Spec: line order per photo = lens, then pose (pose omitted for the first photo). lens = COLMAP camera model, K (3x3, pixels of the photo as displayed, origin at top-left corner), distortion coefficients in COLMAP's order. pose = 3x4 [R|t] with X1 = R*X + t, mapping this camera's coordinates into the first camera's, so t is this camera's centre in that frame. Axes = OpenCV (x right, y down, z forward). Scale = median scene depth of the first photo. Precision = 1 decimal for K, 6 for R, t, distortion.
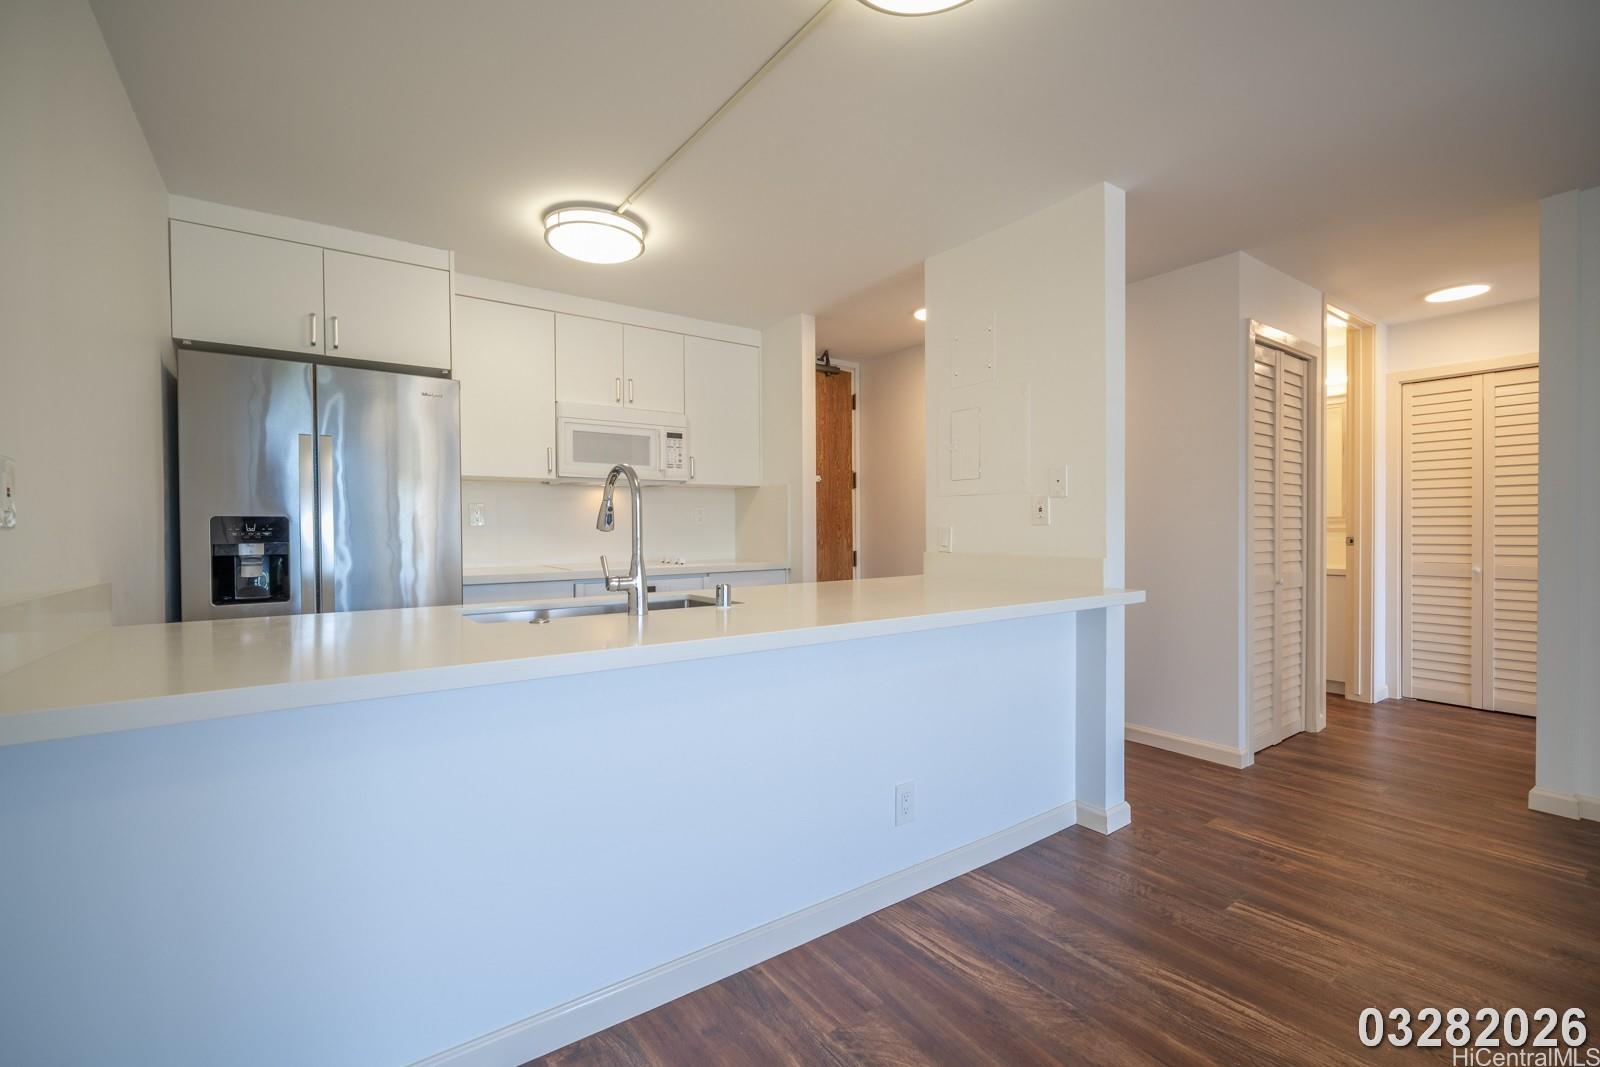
lens RADIAL K [[693.1, 0, 811.2], [0, 693.1, 533.4], [0, 0, 1]] dist [0.000286, 0.000391]
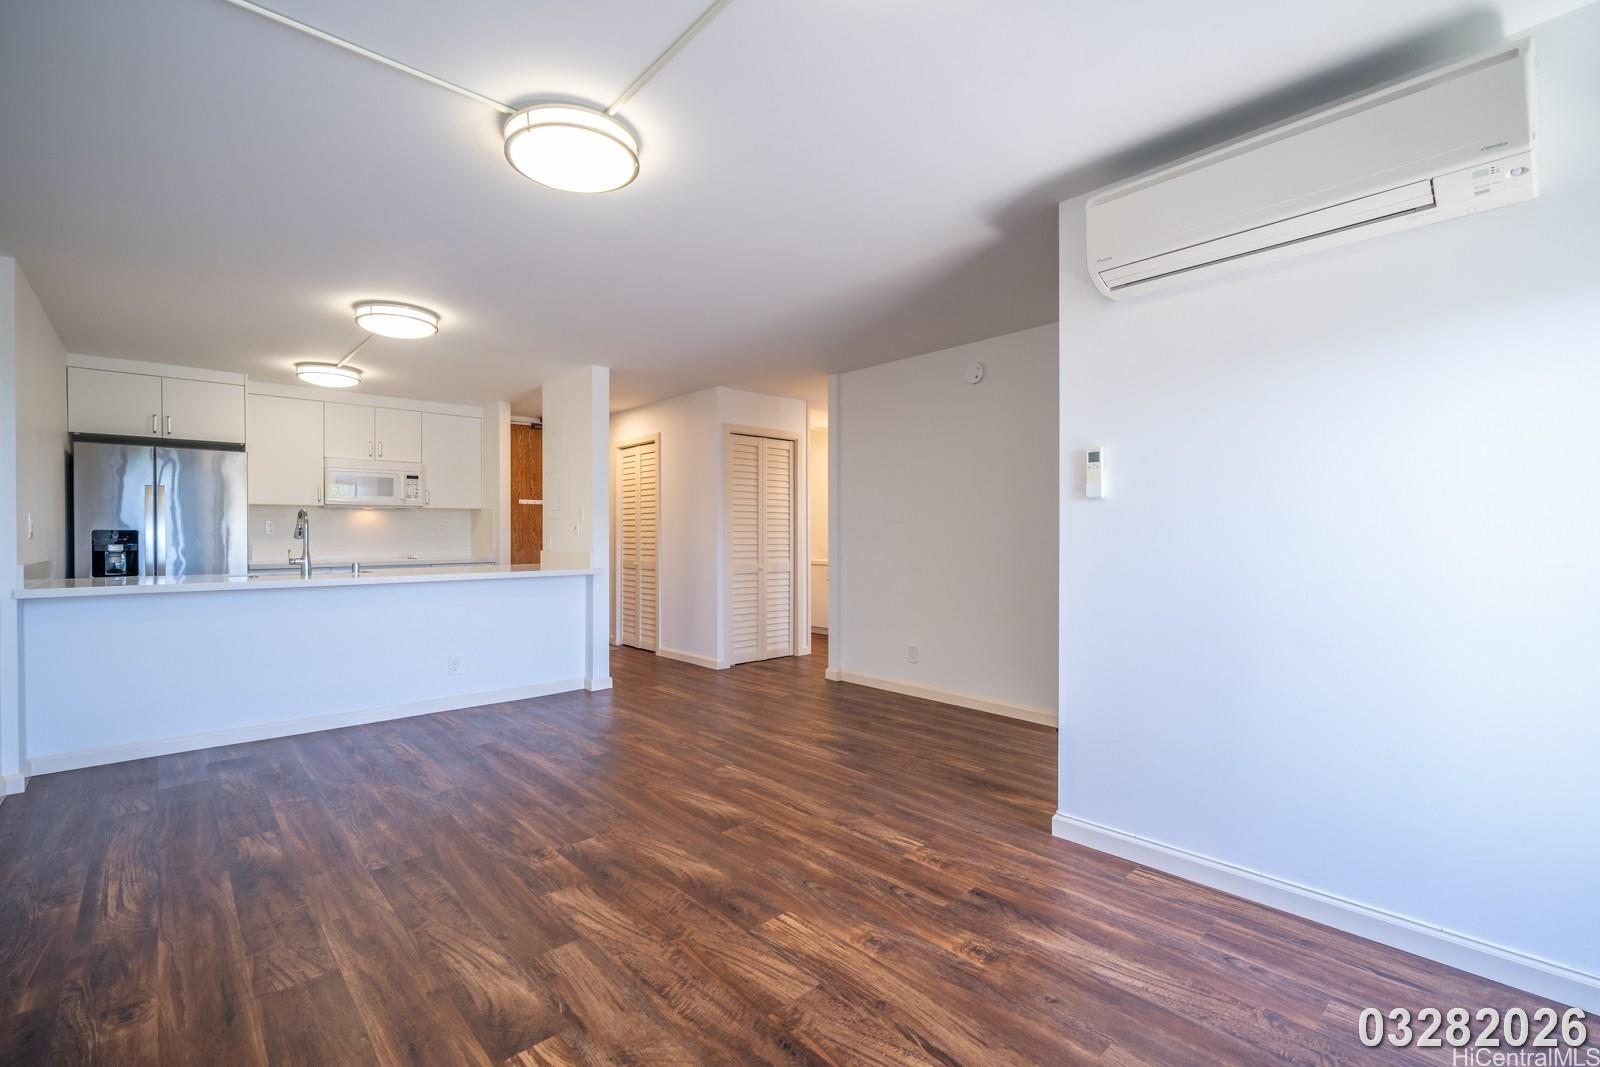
lens RADIAL K [[688.5, 0, 811.4], [0, 688.5, 534.8], [0, 0, 1]] dist [0.002916, 0.000814]
pose [[0.992844, 0.004351, 0.119336, 0.780581], [-0.003660, 0.999975, -0.006005, -0.006648], [-0.119359, 0.005526, 0.992836, -1.006627]]
